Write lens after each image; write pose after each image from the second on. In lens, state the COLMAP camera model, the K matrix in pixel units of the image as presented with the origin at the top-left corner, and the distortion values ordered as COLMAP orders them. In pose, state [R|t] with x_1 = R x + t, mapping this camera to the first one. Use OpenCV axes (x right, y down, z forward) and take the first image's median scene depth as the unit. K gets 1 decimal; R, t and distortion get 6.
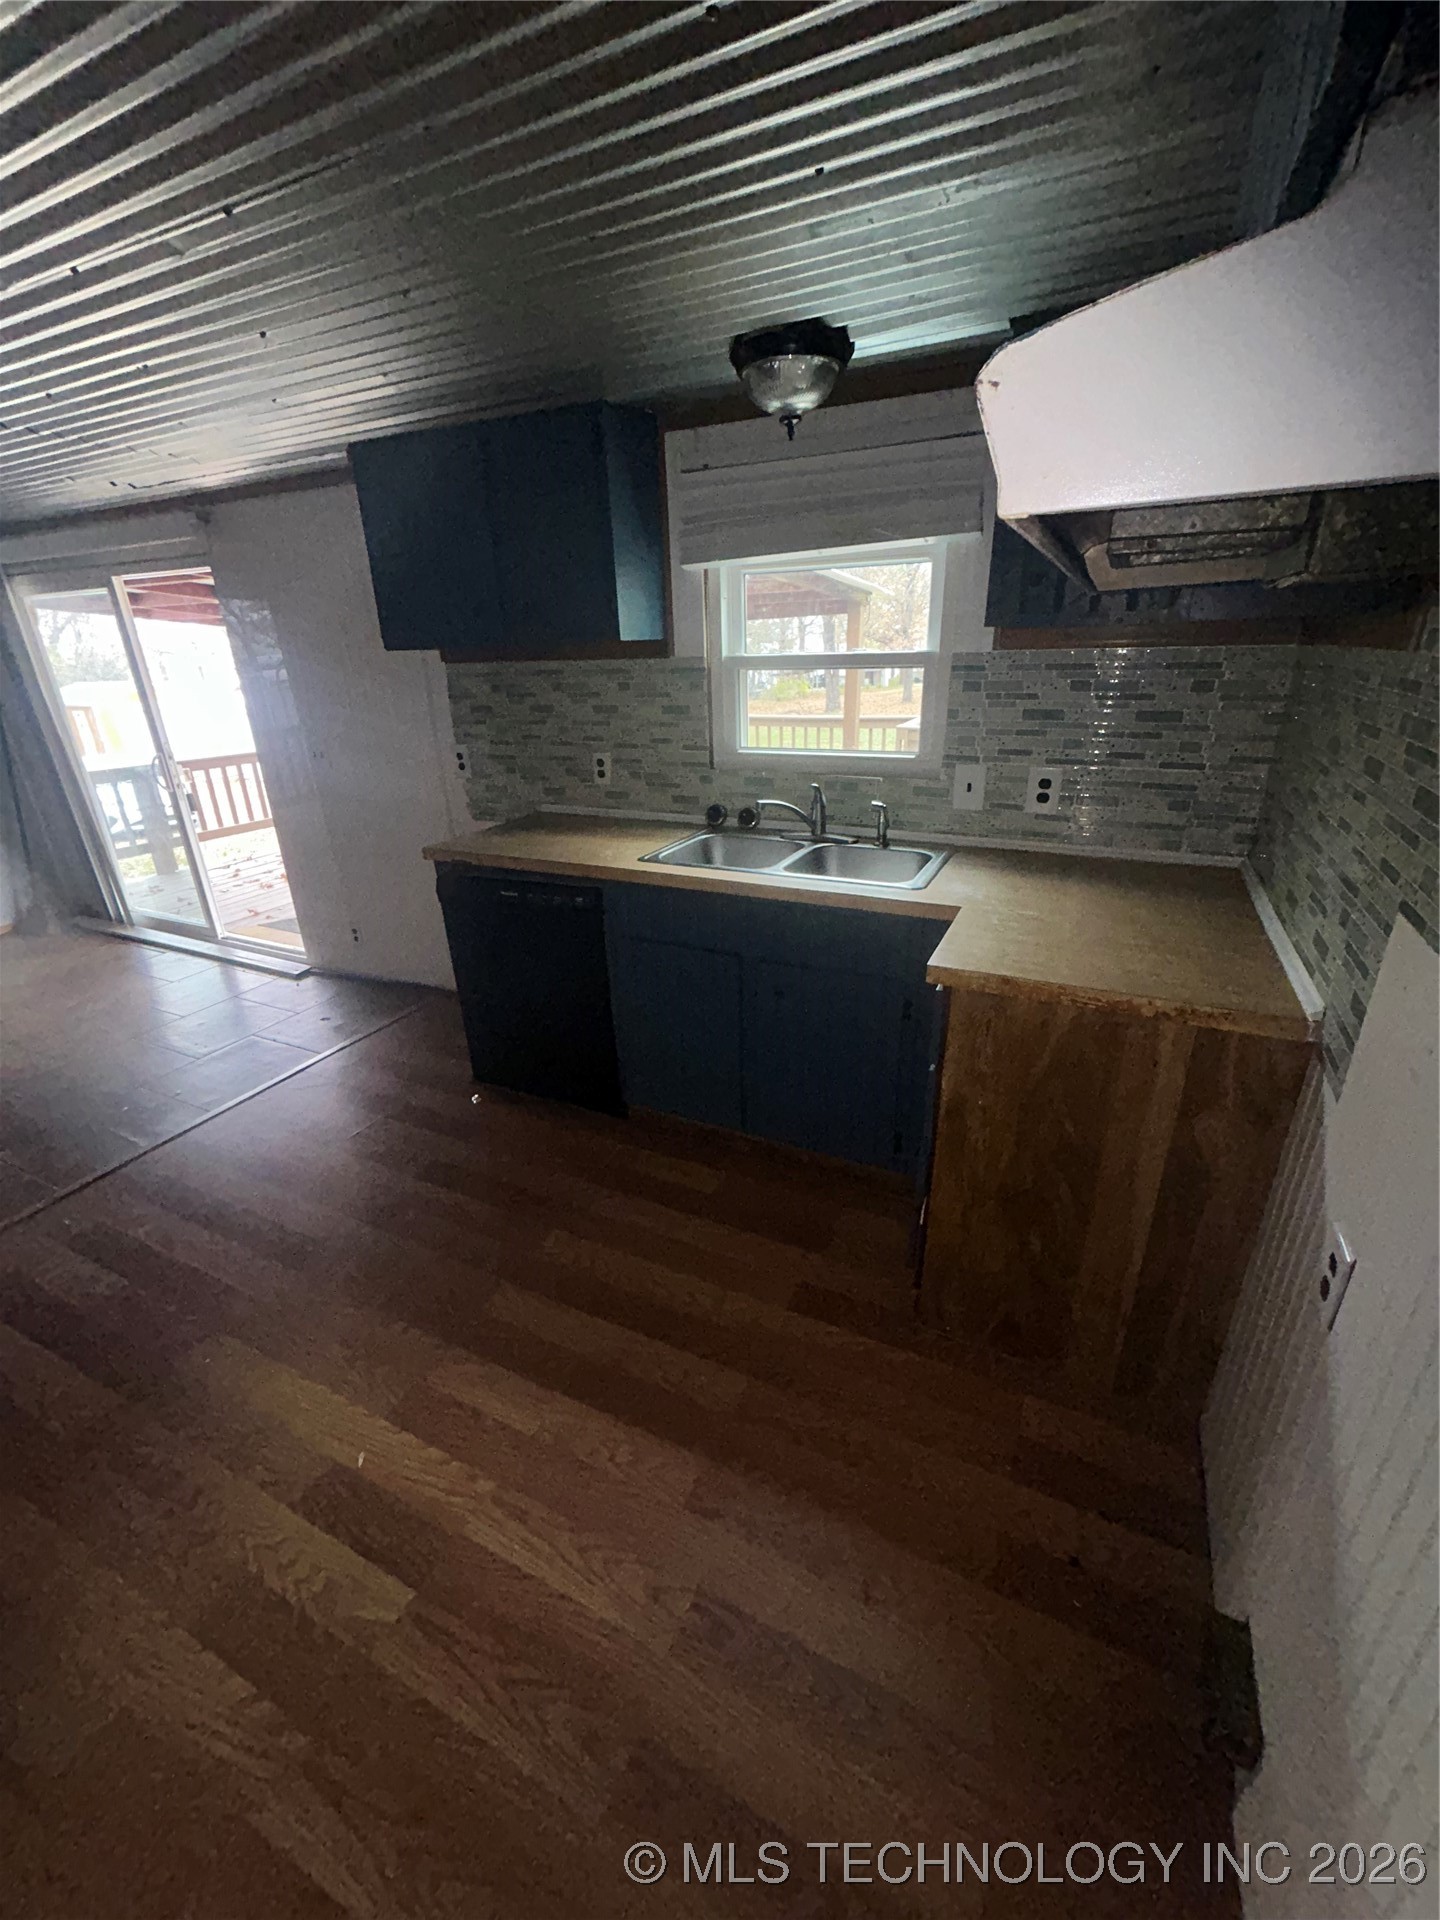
lens RADIAL K [[776.3, 0, 717.8], [0, 776.3, 958.6], [0, 0, 1]] dist [0.004732, -0.002625]
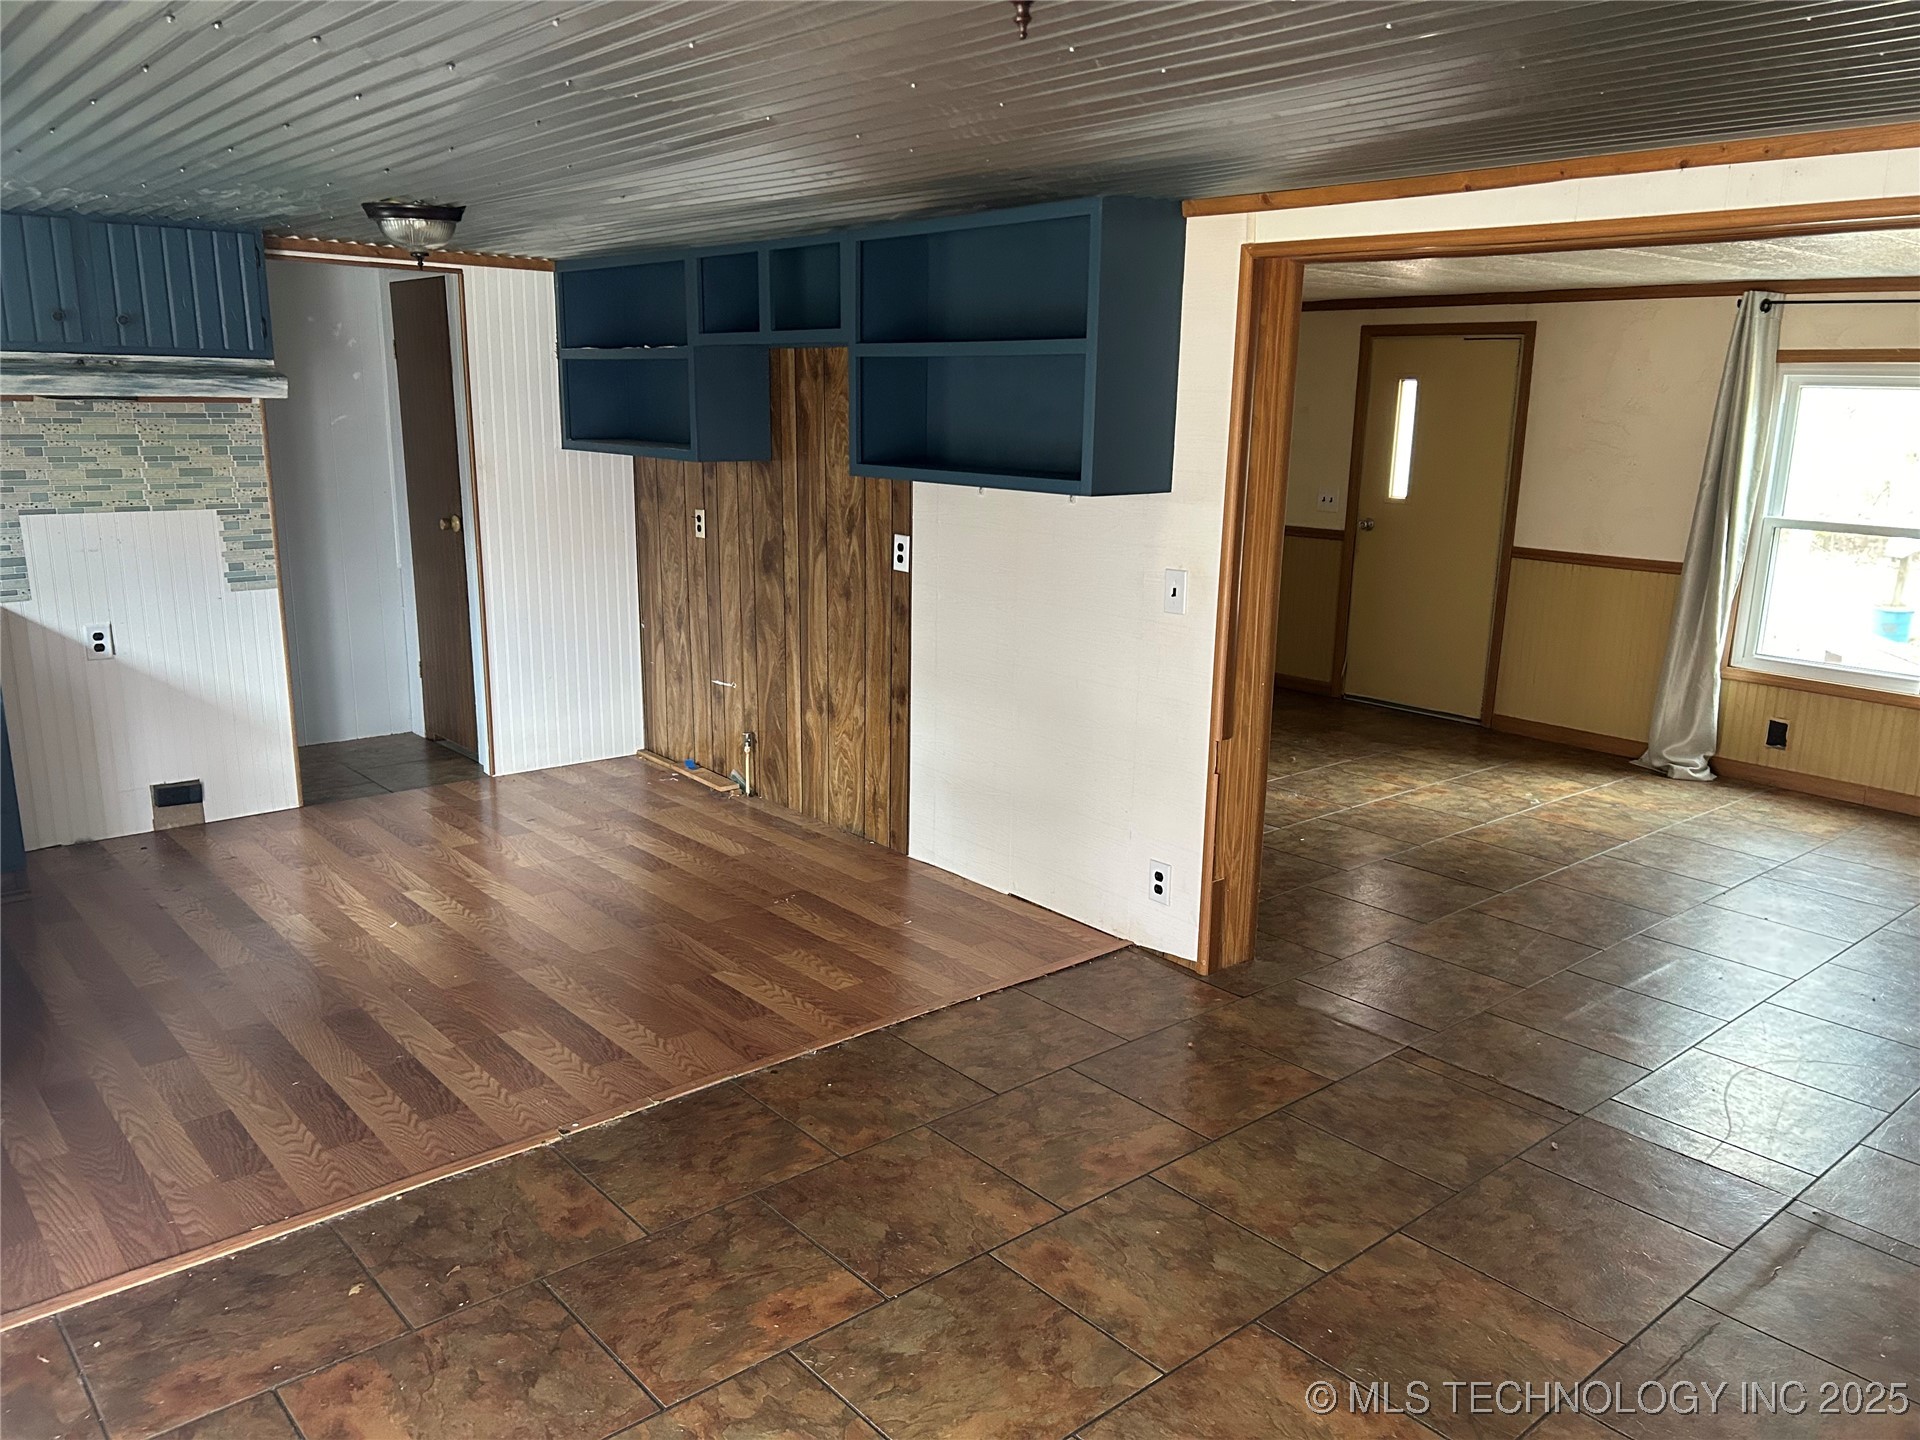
lens RADIAL K [[1447.4, 0, 991.1], [0, 1447.4, 728.3], [0, 0, 1]] dist [0.035031, -0.001490]
pose [[-0.922829, -0.078647, 0.377097, -1.418867], [0.148164, 0.831157, 0.535933, -0.571322], [-0.355577, 0.550447, -0.755363, 1.384210]]
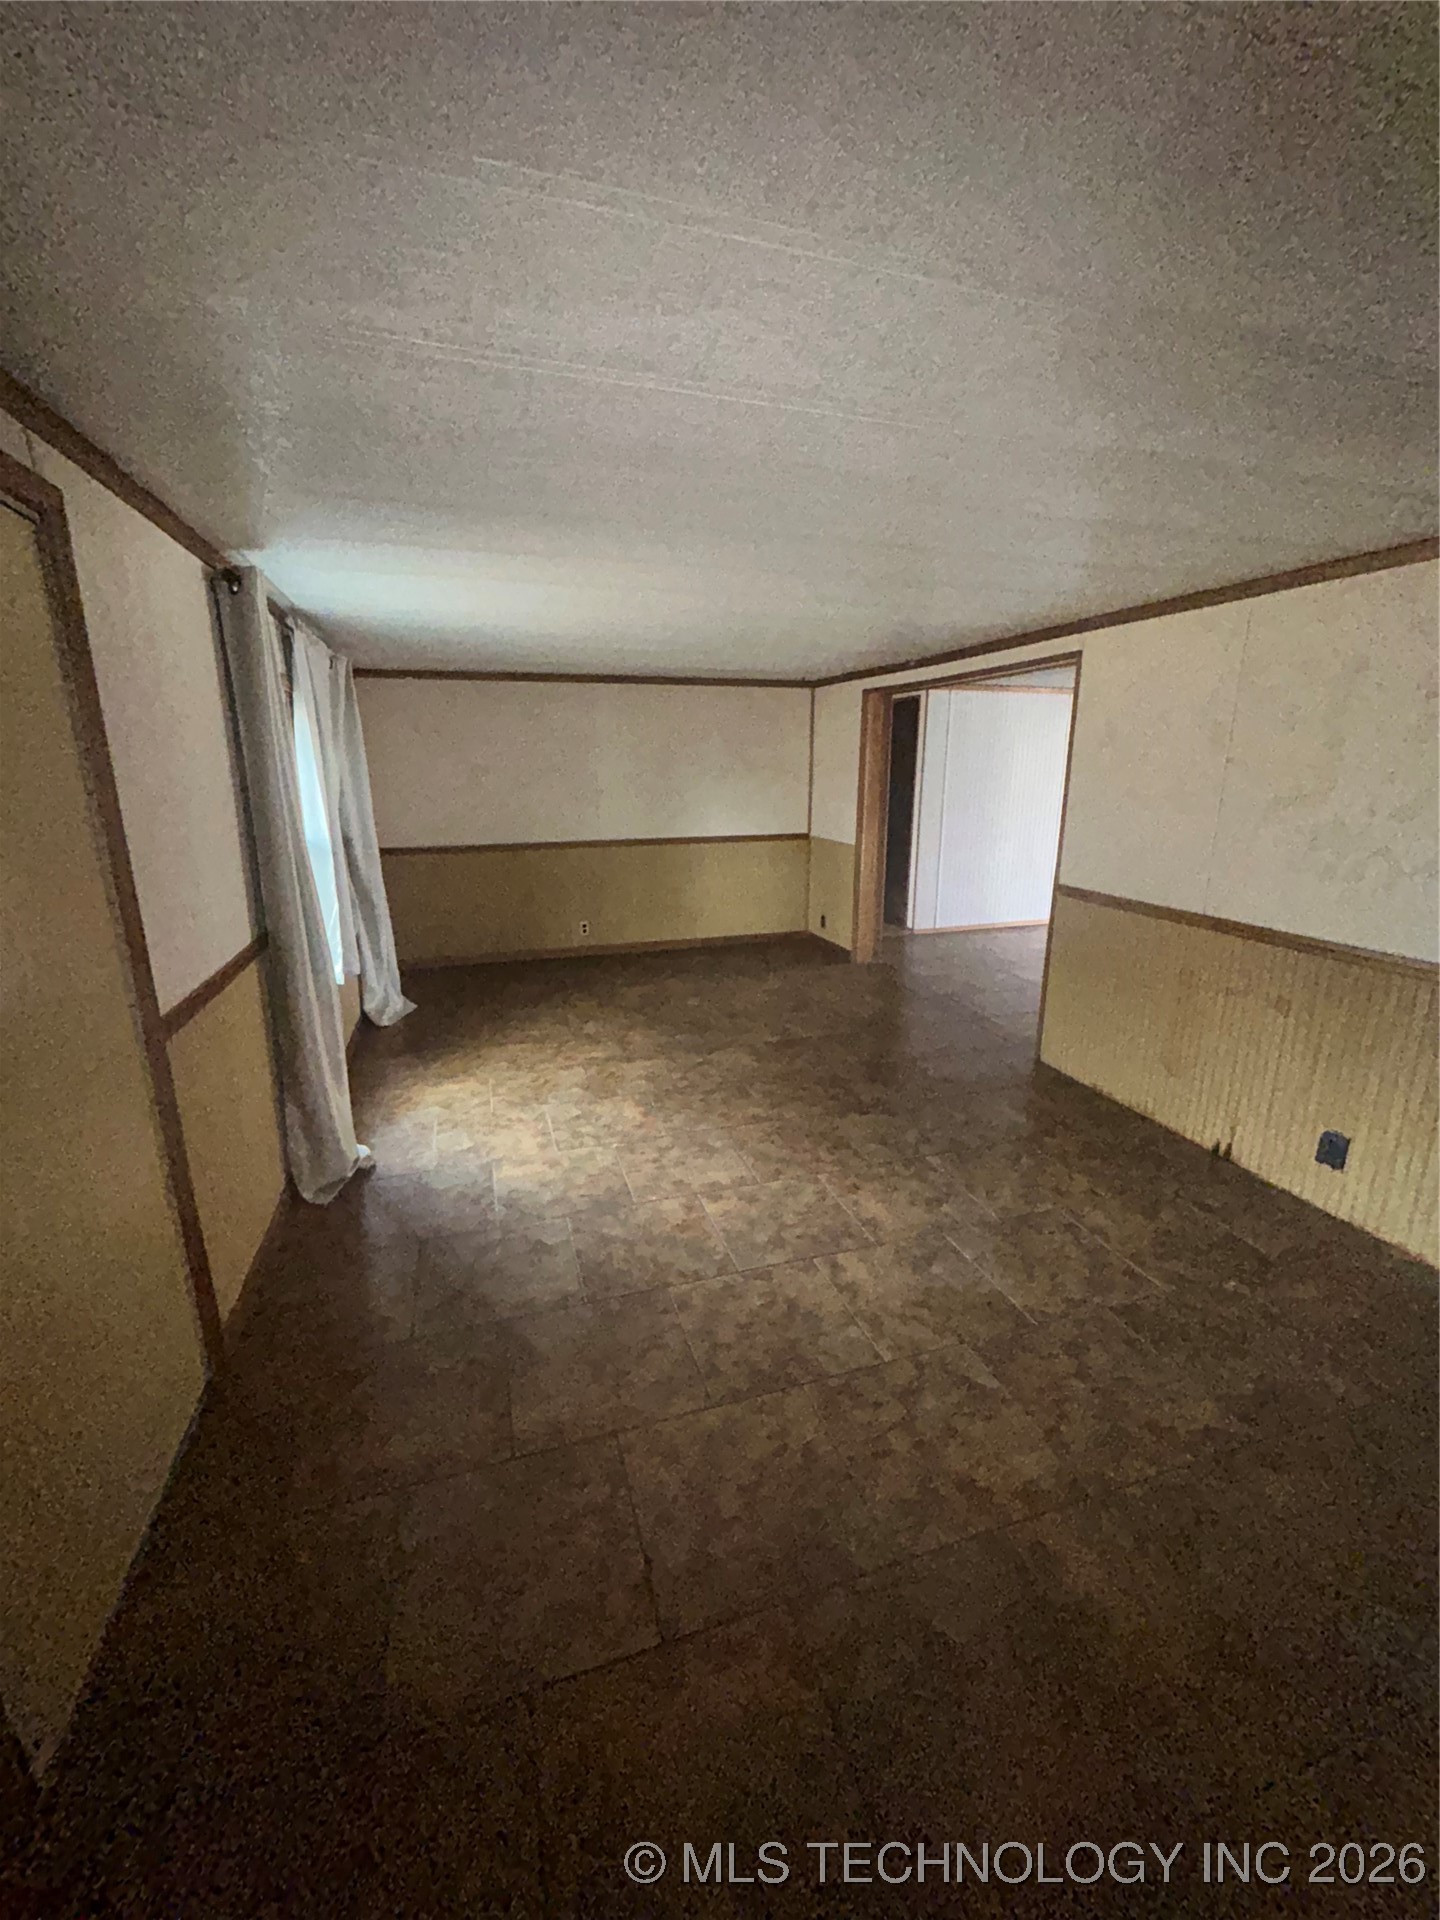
lens RADIAL K [[776.3, 0, 729.9], [0, 776.3, 961.3], [0, 0, 1]] dist [0.004732, -0.002625]
pose [[0.690724, 0.207814, -0.692614, -0.535748], [-0.289994, 0.957026, -0.002054, 0.498363], [0.662423, 0.202273, 0.721306, -1.217390]]
